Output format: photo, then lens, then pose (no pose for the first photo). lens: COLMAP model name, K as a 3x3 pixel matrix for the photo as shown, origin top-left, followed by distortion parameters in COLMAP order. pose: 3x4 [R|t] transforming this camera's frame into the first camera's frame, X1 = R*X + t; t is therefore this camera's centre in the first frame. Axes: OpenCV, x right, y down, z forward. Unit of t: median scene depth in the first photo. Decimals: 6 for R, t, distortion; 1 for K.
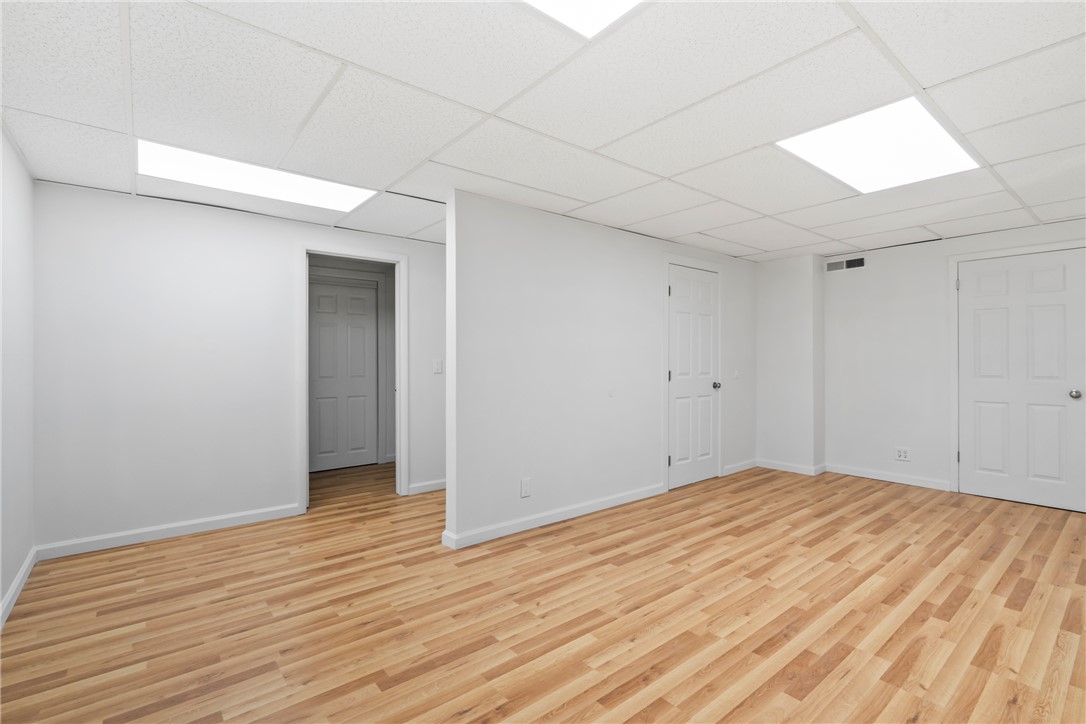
lens RADIAL K [[495.5, 0, 542.5], [0, 495.5, 362.0], [0, 0, 1]] dist [-0.003662, -0.000595]
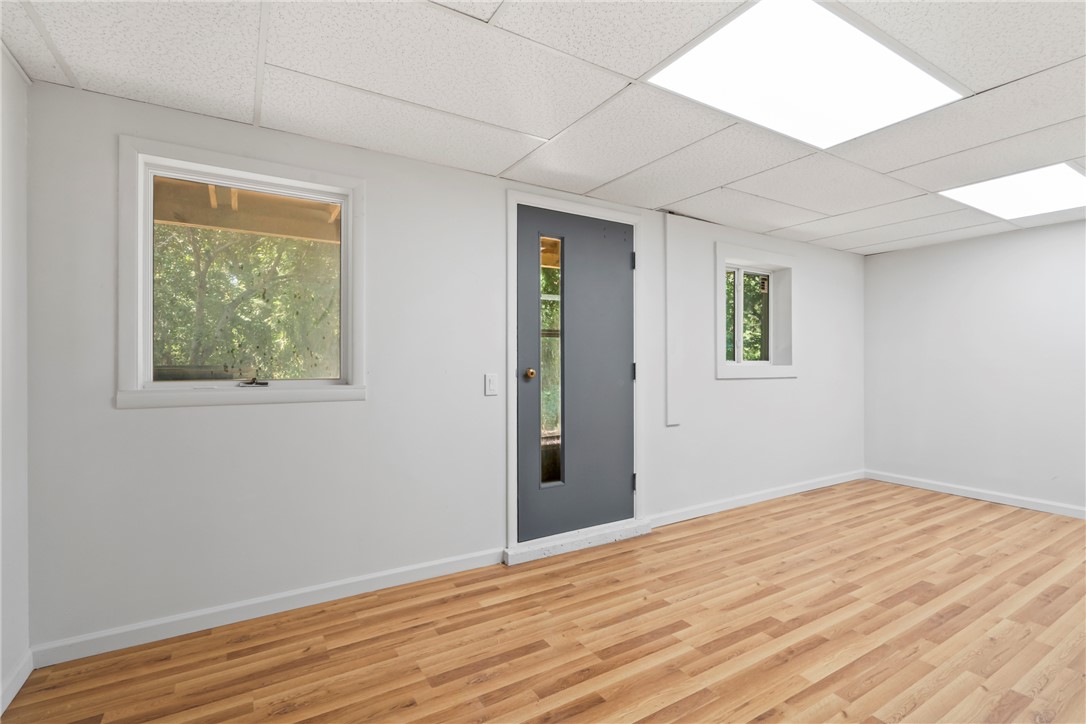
lens RADIAL K [[495.5, 0, 542.1], [0, 495.5, 362.1], [0, 0, 1]] dist [-0.003662, -0.000595]
pose [[-0.989737, 0.003304, 0.142861, 1.125341], [0.003250, 0.999995, -0.000613, -0.007538], [-0.142862, -0.000142, -0.989743, 2.055508]]
